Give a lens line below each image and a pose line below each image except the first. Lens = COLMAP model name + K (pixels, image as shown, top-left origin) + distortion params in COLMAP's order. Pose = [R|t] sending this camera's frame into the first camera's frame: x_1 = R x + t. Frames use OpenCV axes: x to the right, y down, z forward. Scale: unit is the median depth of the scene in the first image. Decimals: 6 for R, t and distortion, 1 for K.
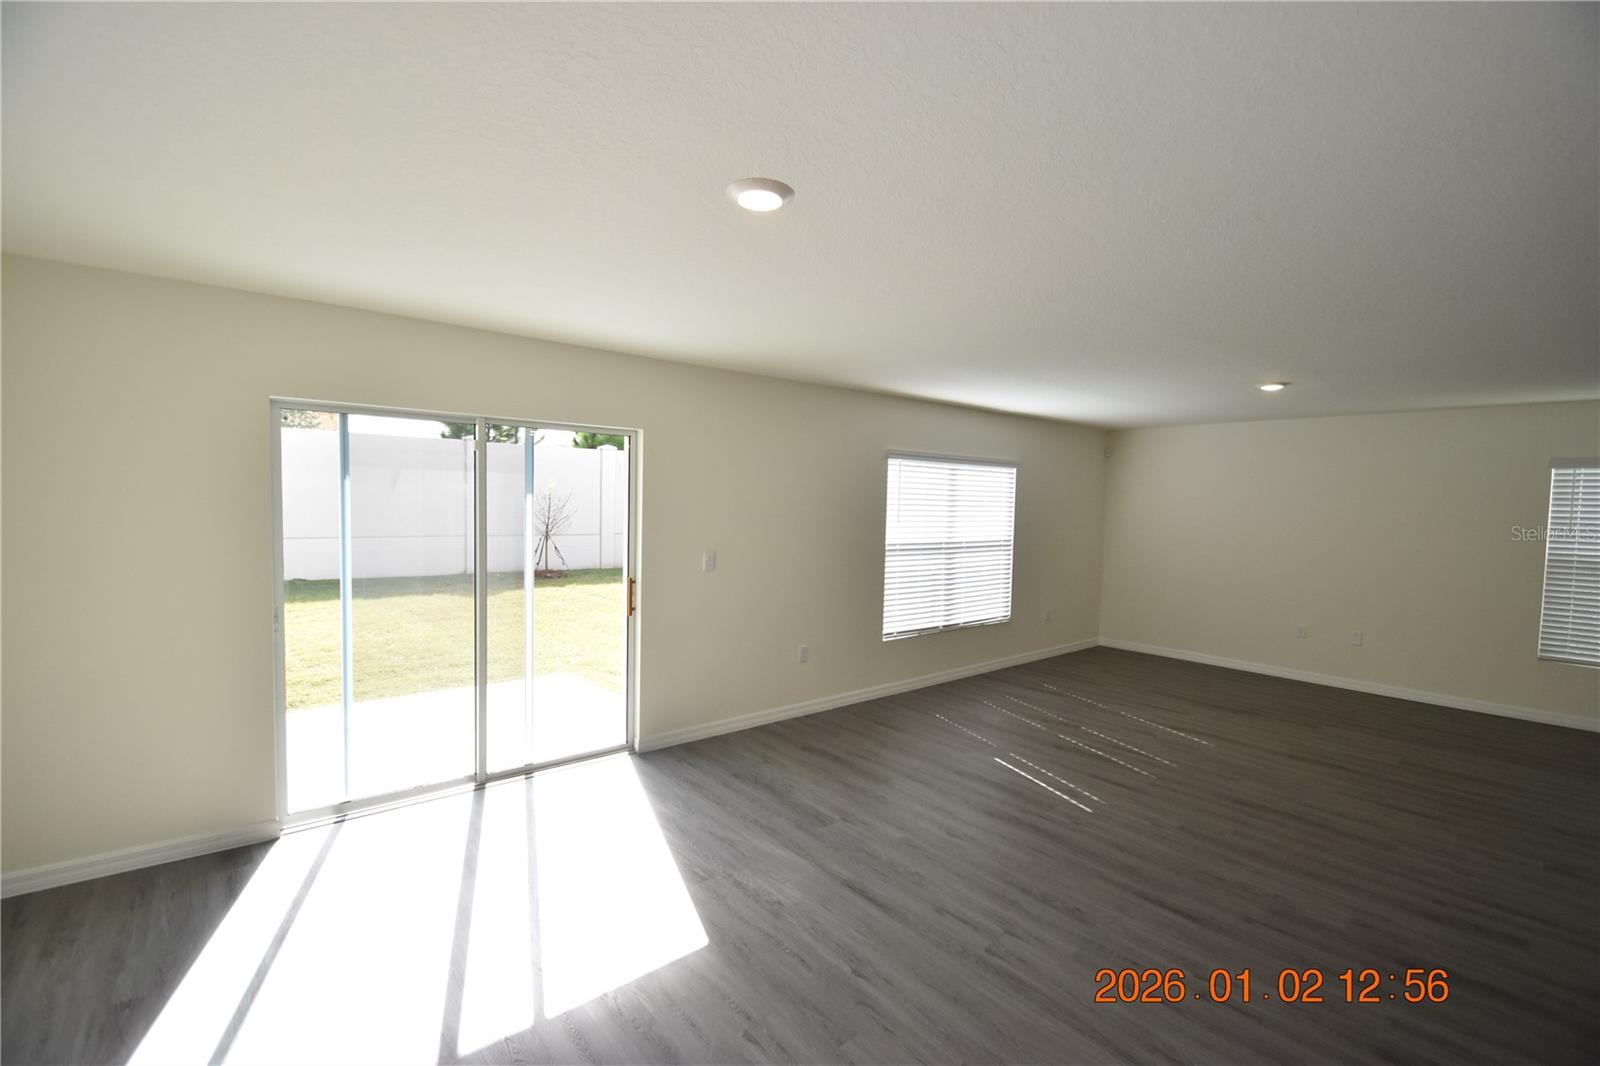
lens RADIAL K [[700.4, 0, 796.9], [0, 700.4, 539.6], [0, 0, 1]] dist [0.013631, -0.015743]
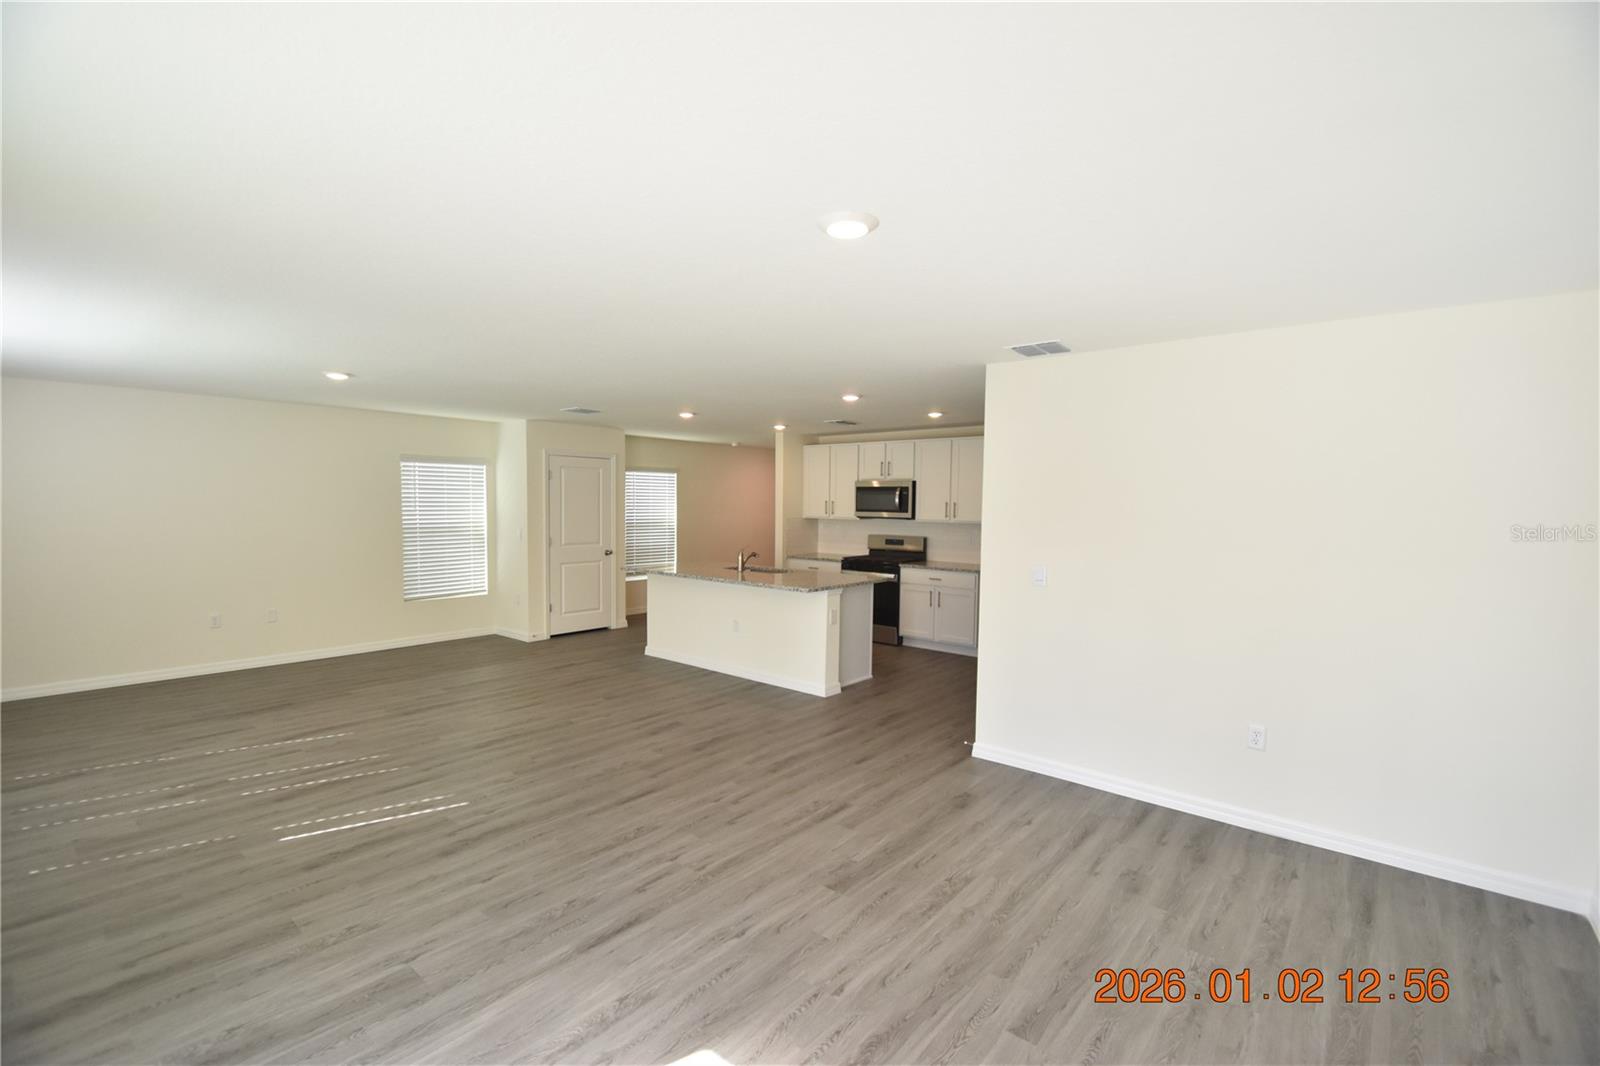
lens RADIAL K [[695.0, 0, 794.8], [0, 695.0, 533.6], [0, 0, 1]] dist [0.027580, -0.019621]
pose [[-0.170888, -0.069049, 0.982868, -0.569090], [0.036463, 0.996415, 0.076340, -0.051819], [-0.984616, 0.048884, -0.167757, 0.632986]]
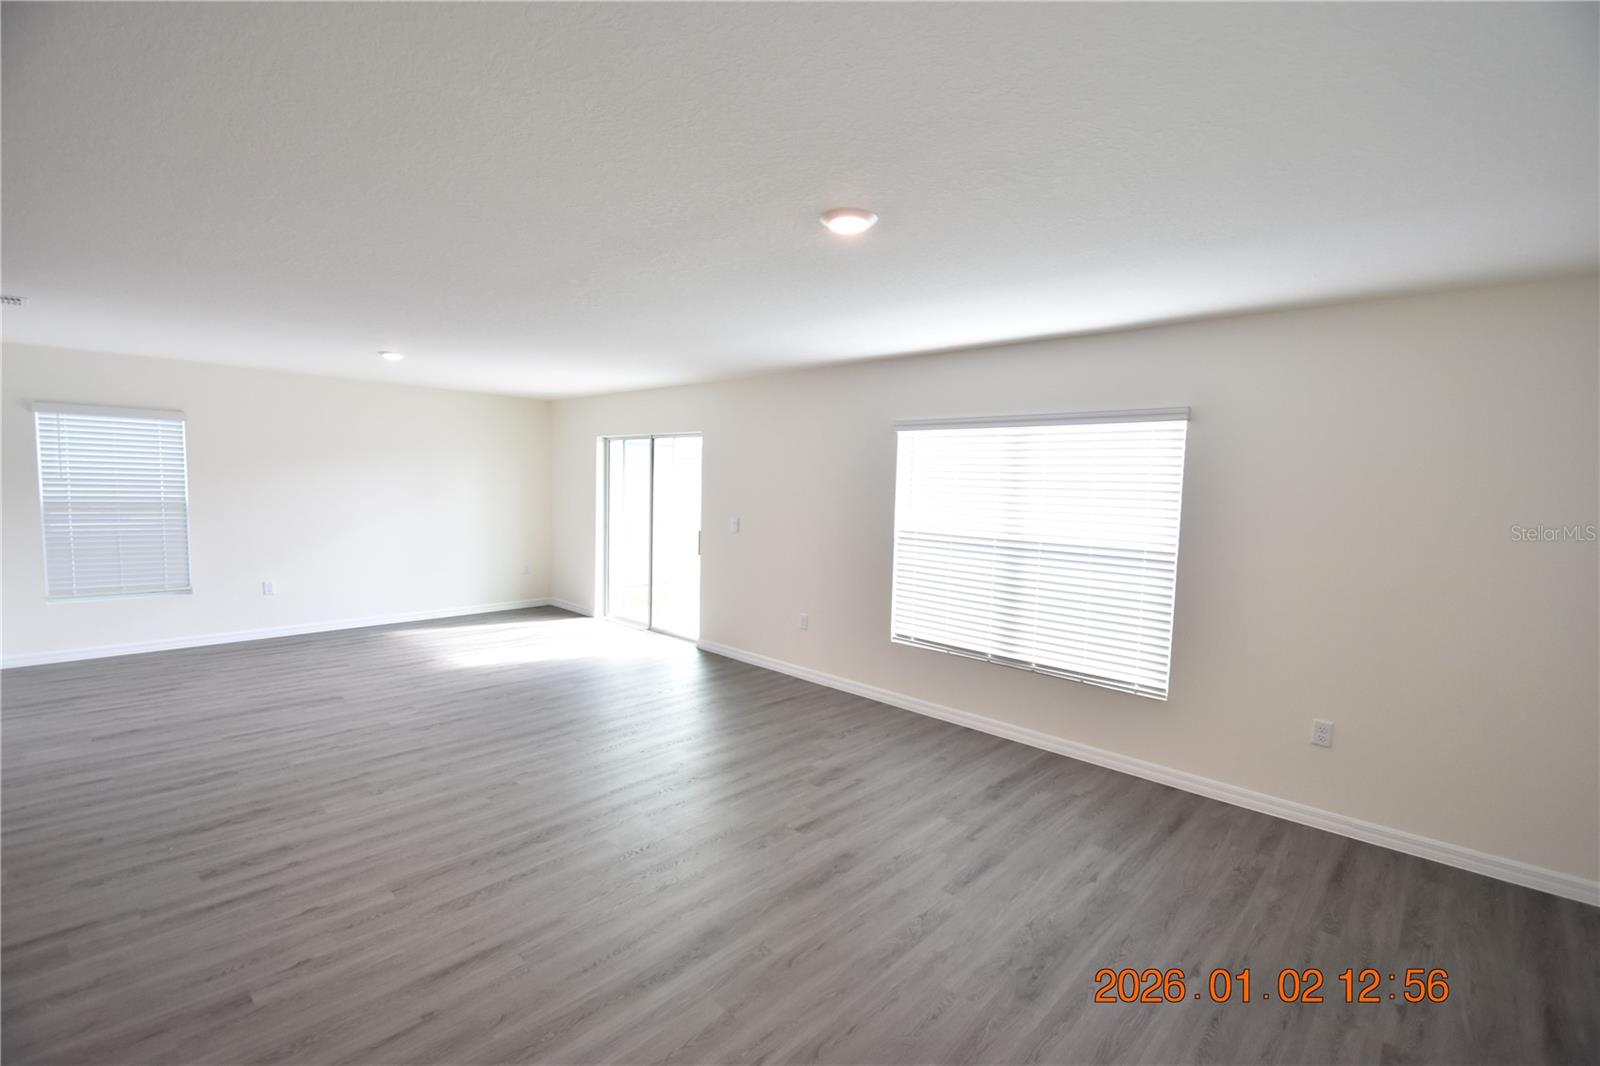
lens RADIAL K [[700.4, 0, 796.9], [0, 700.4, 539.6], [0, 0, 1]] dist [0.013631, -0.015743]
pose [[0.114316, 0.066346, -0.991227, 1.395296], [-0.077537, 0.995320, 0.057678, -0.031786], [0.990414, 0.070263, 0.118926, 1.110507]]
